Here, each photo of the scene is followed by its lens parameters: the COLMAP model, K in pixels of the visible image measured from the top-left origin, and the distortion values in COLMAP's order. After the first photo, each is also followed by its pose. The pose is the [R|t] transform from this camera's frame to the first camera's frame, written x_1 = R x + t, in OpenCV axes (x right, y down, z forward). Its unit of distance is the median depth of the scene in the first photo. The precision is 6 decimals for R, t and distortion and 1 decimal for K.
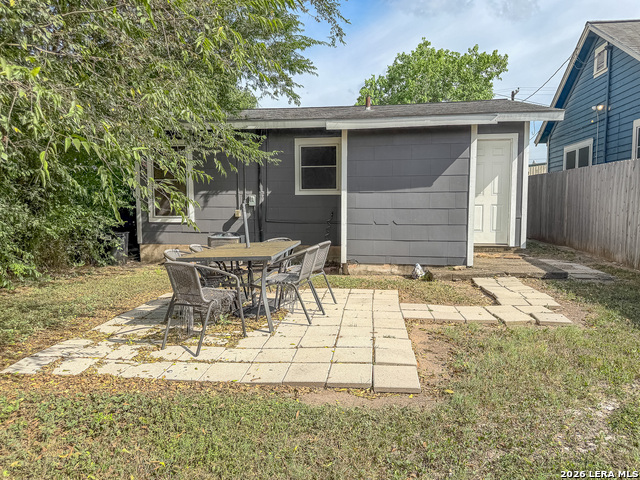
lens RADIAL K [[448.7, 0, 320.8], [0, 448.7, 238.6], [0, 0, 1]] dist [0.001894, 0.004887]
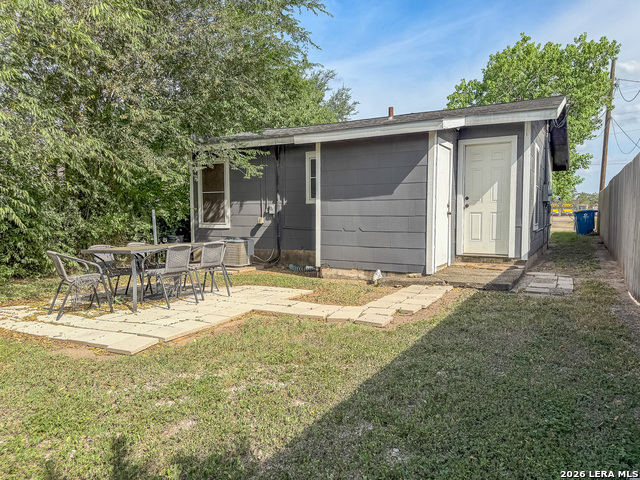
lens RADIAL K [[448.7, 0, 320.3], [0, 448.7, 243.2], [0, 0, 1]] dist [0.001894, 0.004887]
pose [[0.937478, 0.022328, -0.347327, 0.403734], [-0.026727, 0.999612, -0.007881, 0.006562], [0.347016, 0.016671, 0.937711, -0.006870]]
